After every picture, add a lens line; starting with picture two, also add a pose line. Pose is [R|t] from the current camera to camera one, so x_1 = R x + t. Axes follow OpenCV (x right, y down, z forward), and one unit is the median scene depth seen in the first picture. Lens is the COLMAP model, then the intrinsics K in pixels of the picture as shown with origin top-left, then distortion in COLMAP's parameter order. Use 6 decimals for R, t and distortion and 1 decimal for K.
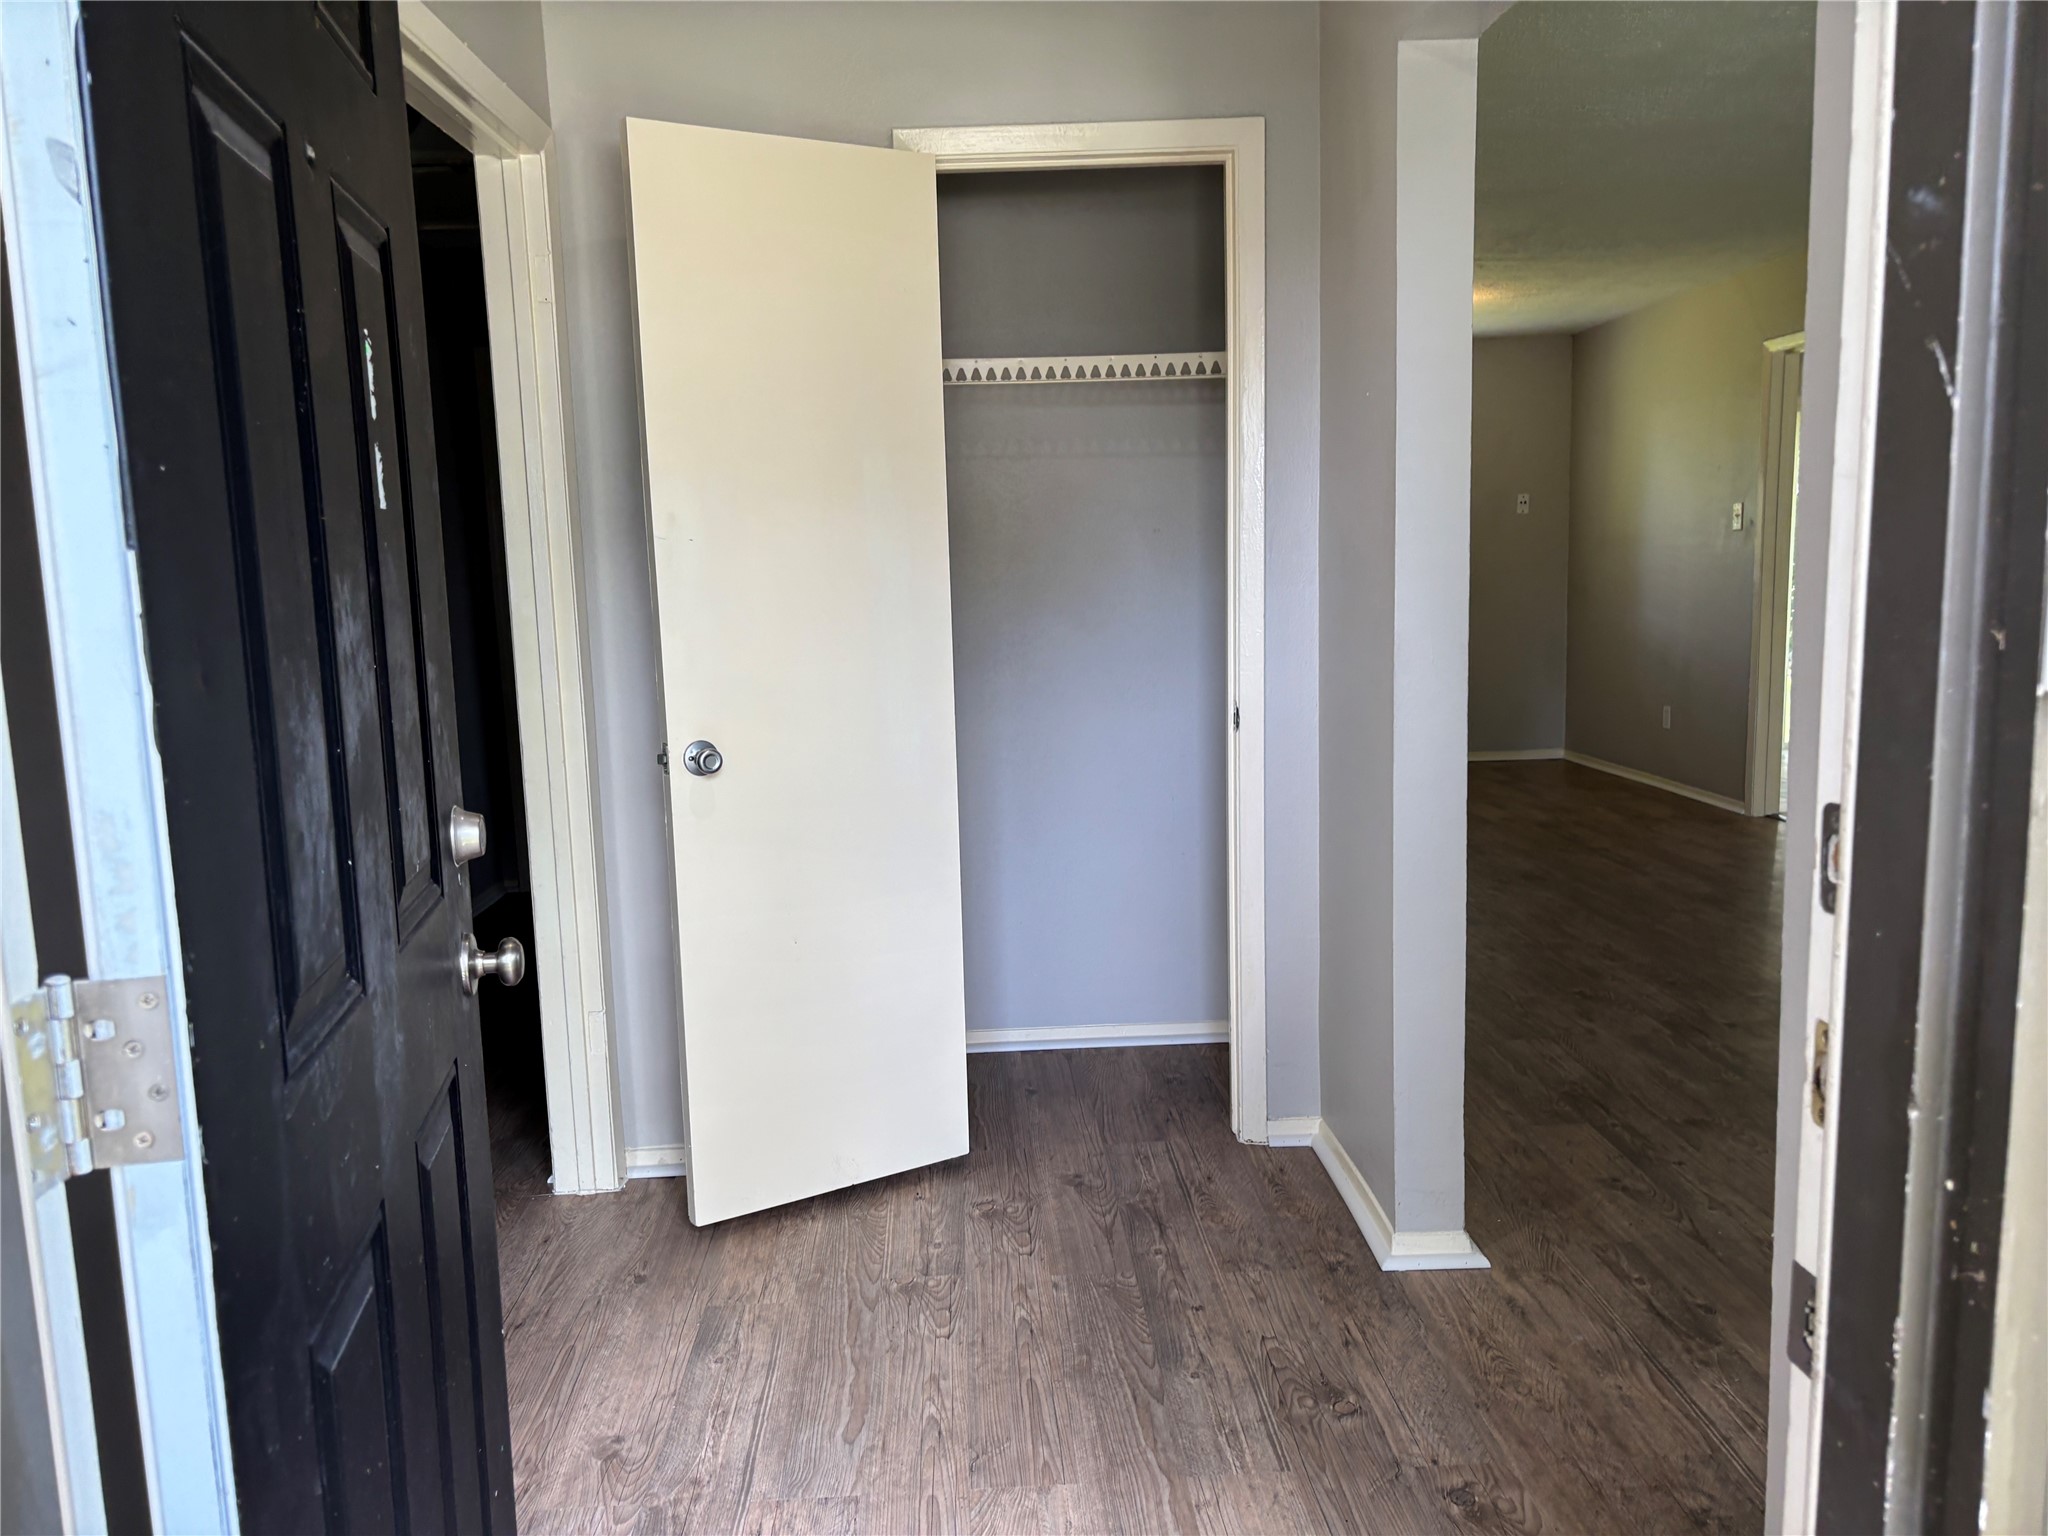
lens RADIAL K [[1536.9, 0, 972.0], [0, 1536.9, 771.1], [0, 0, 1]] dist [0.017321, 0.008292]
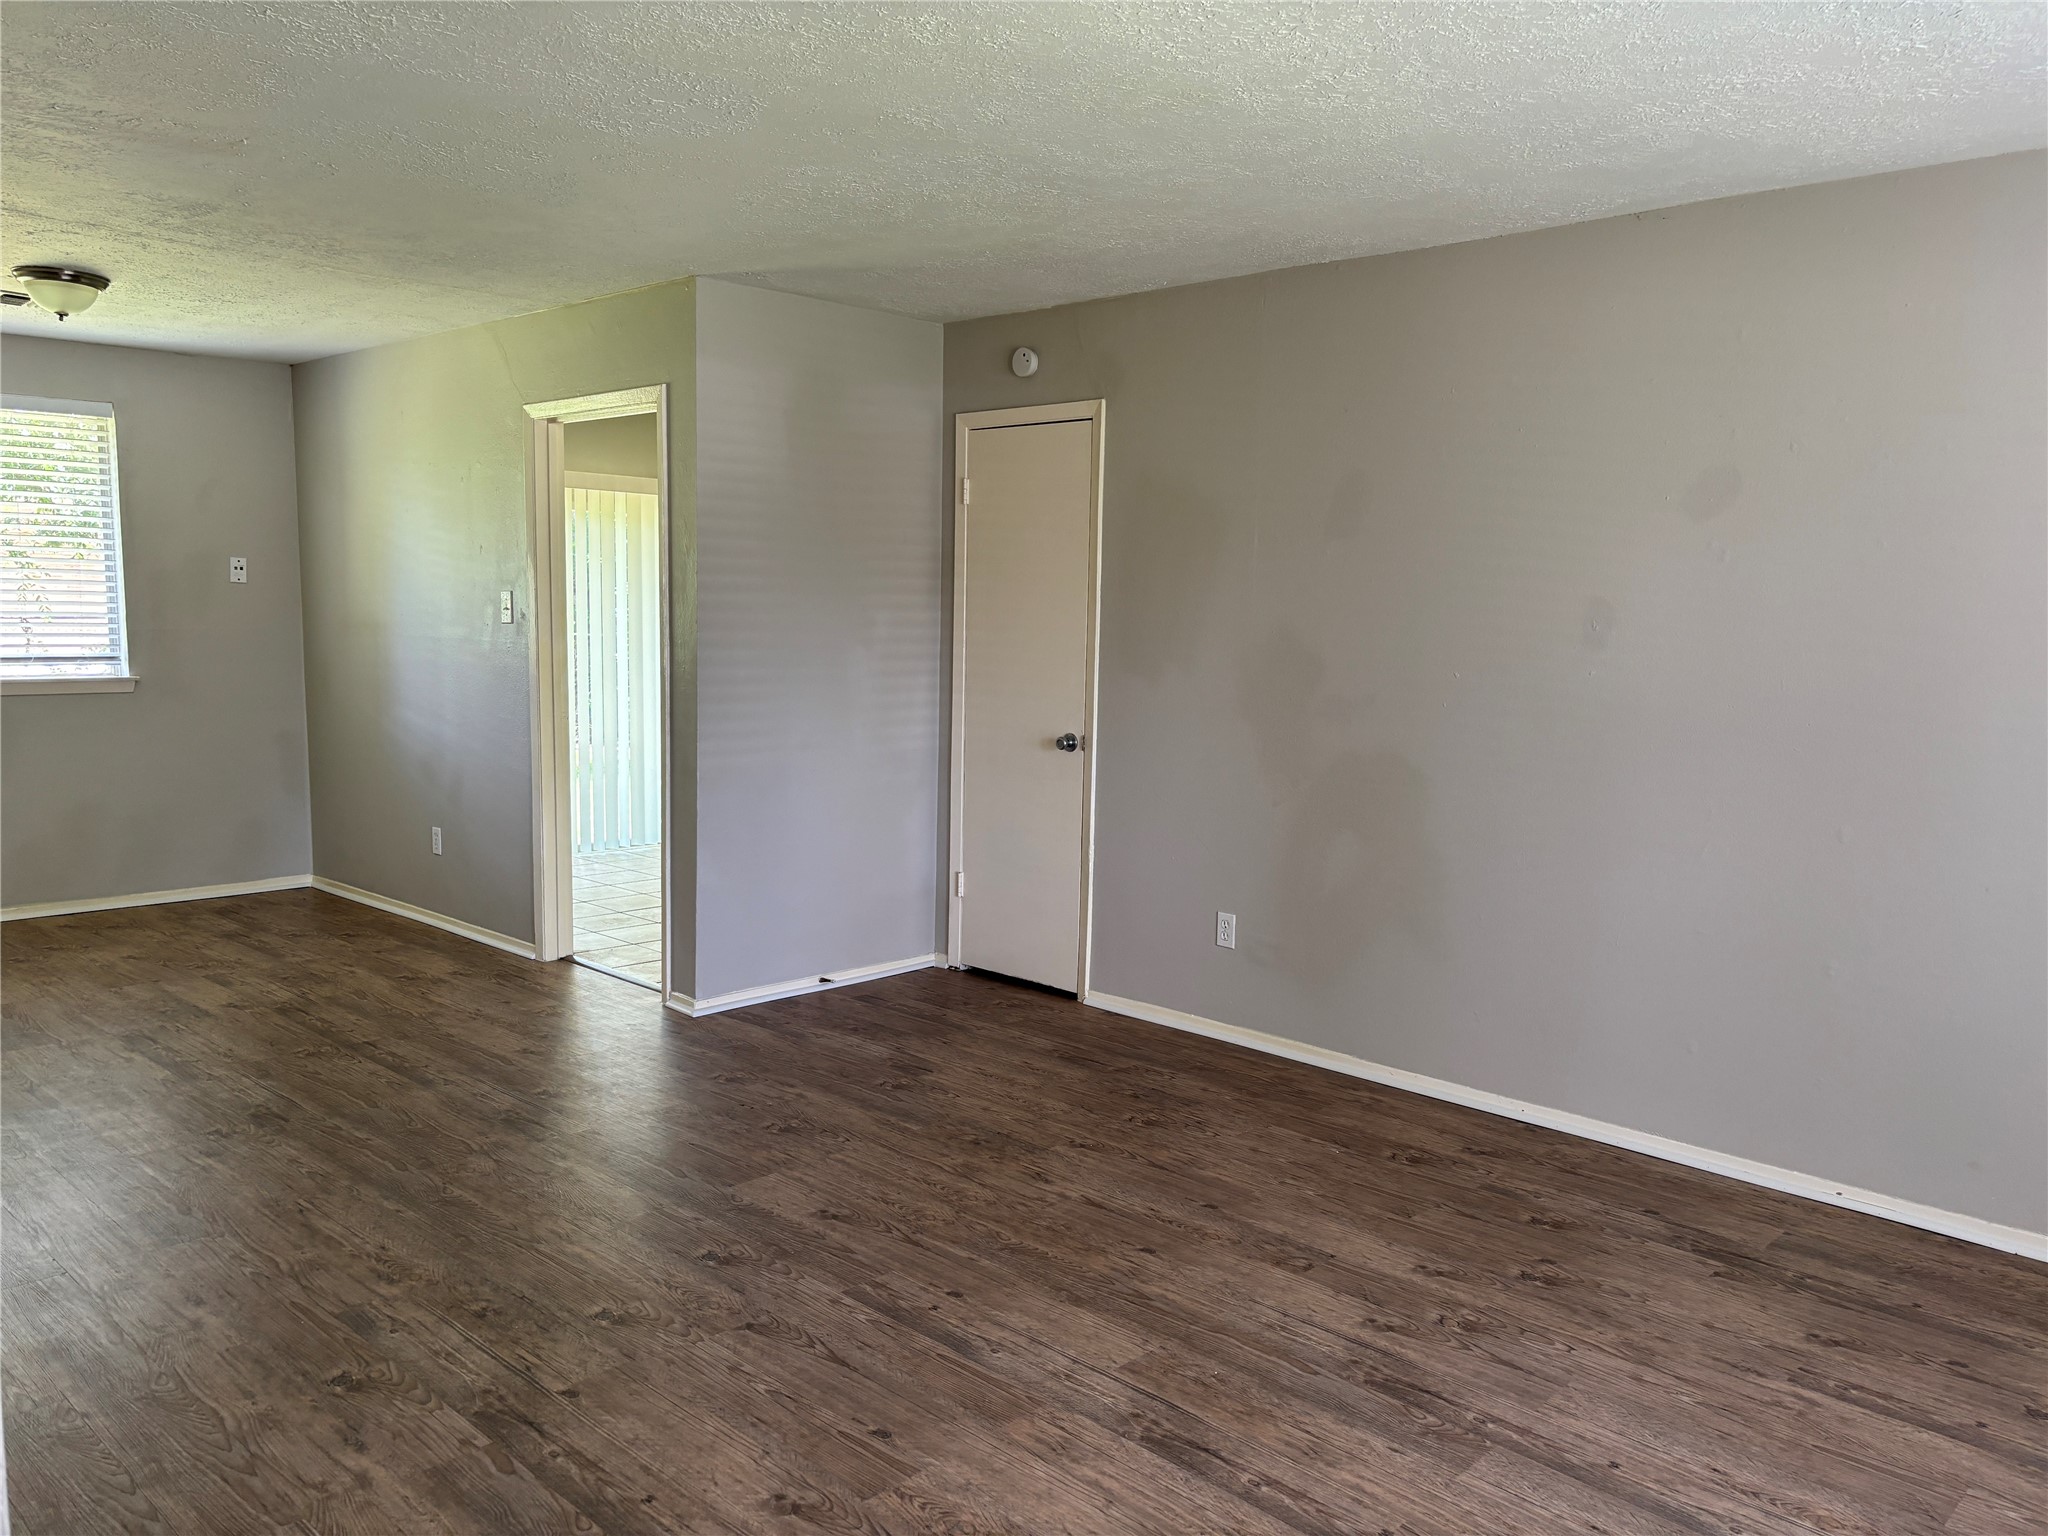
lens RADIAL K [[1568.0, 0, 1082.2], [0, 1568.0, 759.0], [0, 0, 1]] dist [0.006593, 0.005224]
pose [[0.682591, -0.034942, 0.729965, 0.092898], [0.064895, 0.997808, -0.012921, -0.056926], [-0.727913, 0.056191, 0.683363, 0.215673]]
